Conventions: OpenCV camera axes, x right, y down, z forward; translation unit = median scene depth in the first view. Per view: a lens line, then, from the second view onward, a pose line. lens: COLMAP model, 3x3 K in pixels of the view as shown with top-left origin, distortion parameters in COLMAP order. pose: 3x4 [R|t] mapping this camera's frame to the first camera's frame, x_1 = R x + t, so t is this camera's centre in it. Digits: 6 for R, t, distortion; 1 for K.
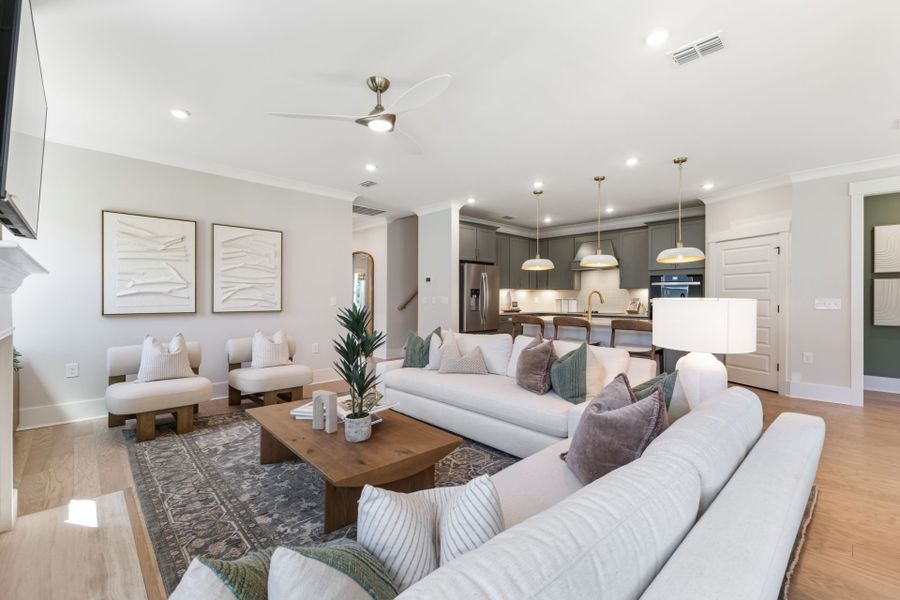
lens RADIAL K [[387.2, 0, 450.7], [0, 387.2, 298.2], [0, 0, 1]] dist [0.008497, -0.000468]
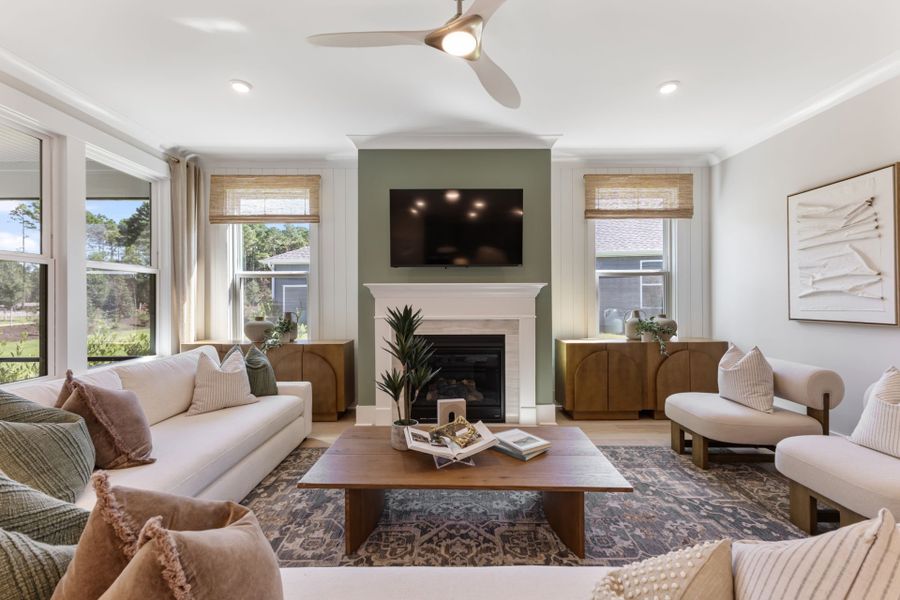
lens RADIAL K [[387.2, 0, 450.7], [0, 387.2, 298.2], [0, 0, 1]] dist [0.008497, -0.000468]
pose [[-0.686545, -0.001025, -0.727087, 0.177783], [0.002390, 0.999990, -0.003667, -0.000949], [0.727084, -0.004256, -0.686536, 0.808613]]
